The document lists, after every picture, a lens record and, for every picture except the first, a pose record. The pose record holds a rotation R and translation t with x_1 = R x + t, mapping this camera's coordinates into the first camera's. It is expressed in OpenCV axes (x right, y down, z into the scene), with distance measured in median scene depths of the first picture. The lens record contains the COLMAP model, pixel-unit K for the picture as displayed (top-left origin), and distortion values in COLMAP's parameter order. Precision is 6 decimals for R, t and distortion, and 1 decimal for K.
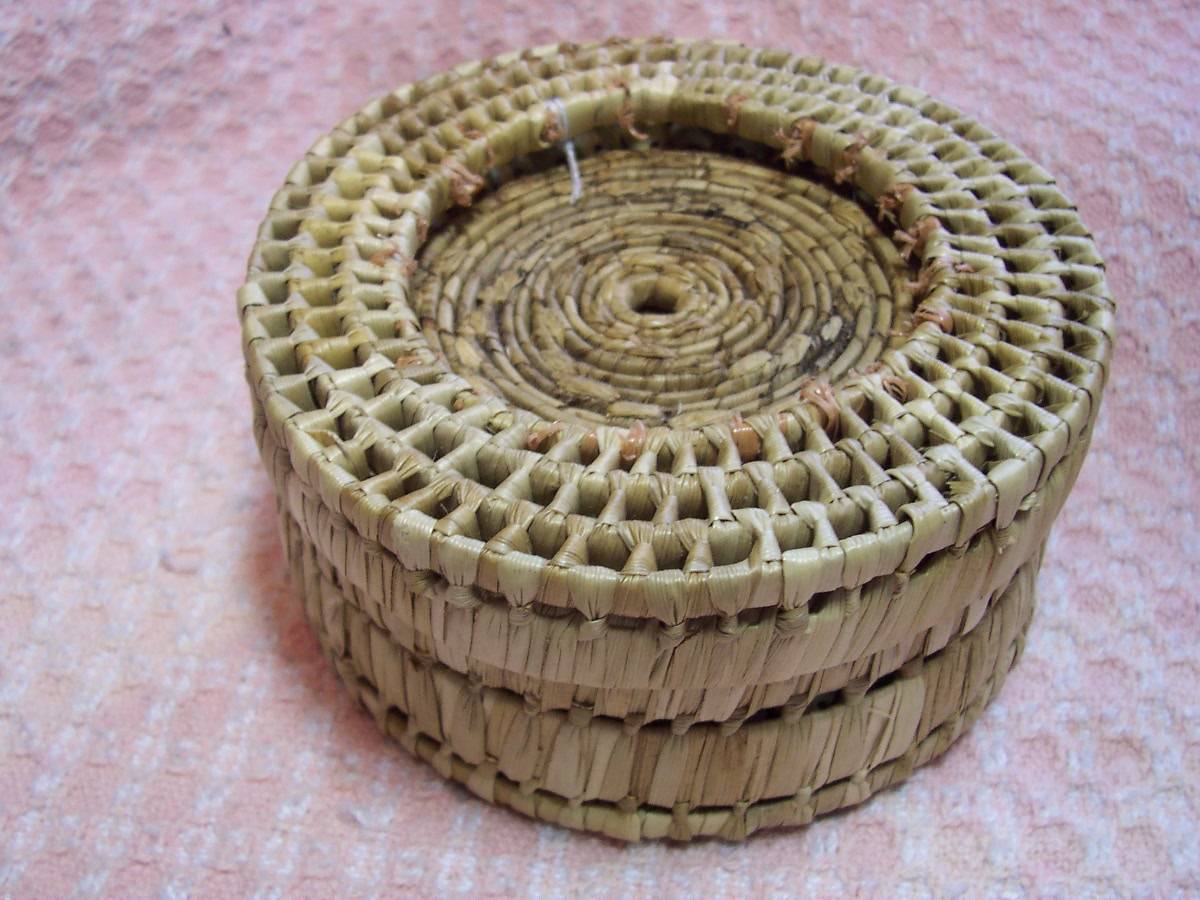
lens RADIAL K [[1328.3, 0, 611.4], [0, 1328.3, 440.1], [0, 0, 1]] dist [-0.093957, 0.000000]
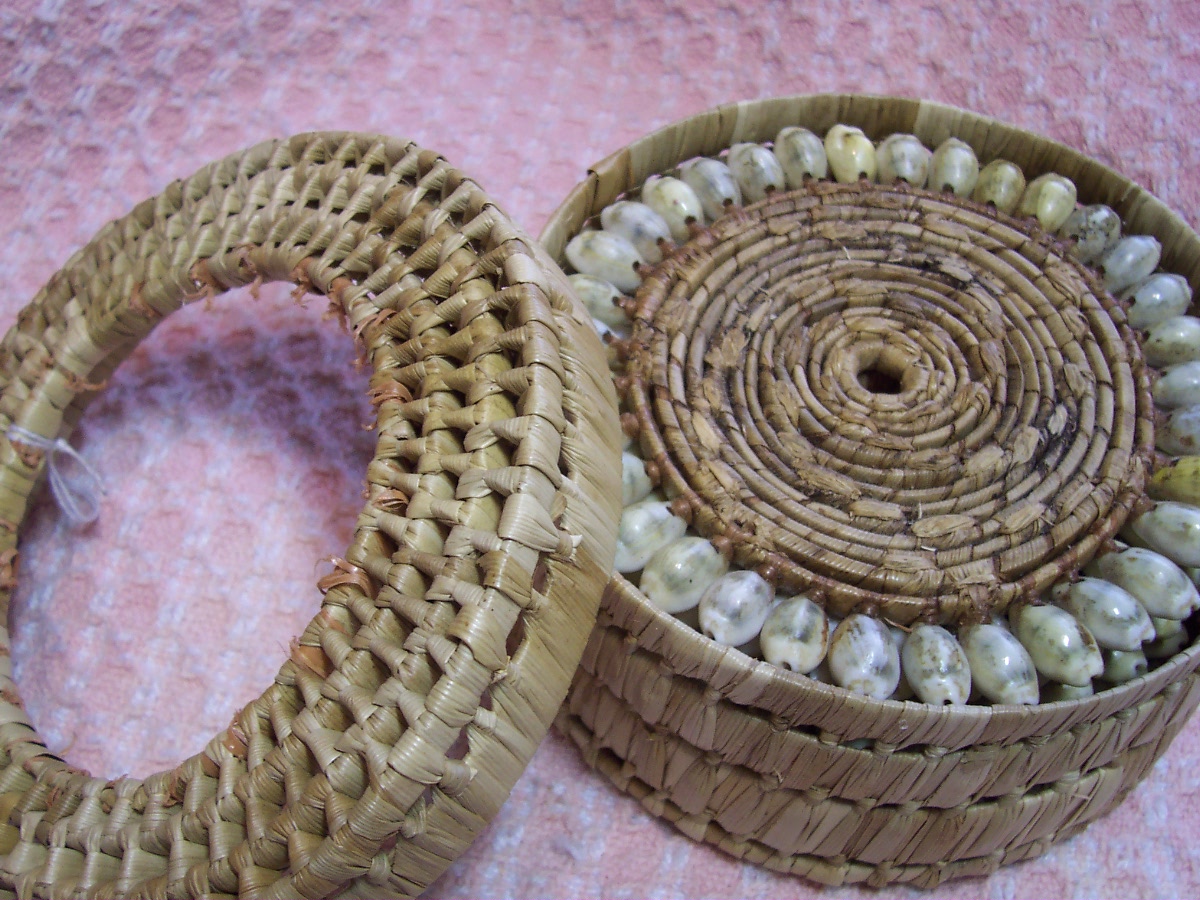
lens RADIAL K [[1328.3, 0, 631.6], [0, 1328.3, 422.1], [0, 0, 1]] dist [-0.093957, 0.000000]
pose [[0.998287, 0.047184, 0.034594, -0.189177], [-0.052304, 0.984684, 0.166316, -0.225136], [-0.026217, -0.167840, 0.985466, 0.007232]]
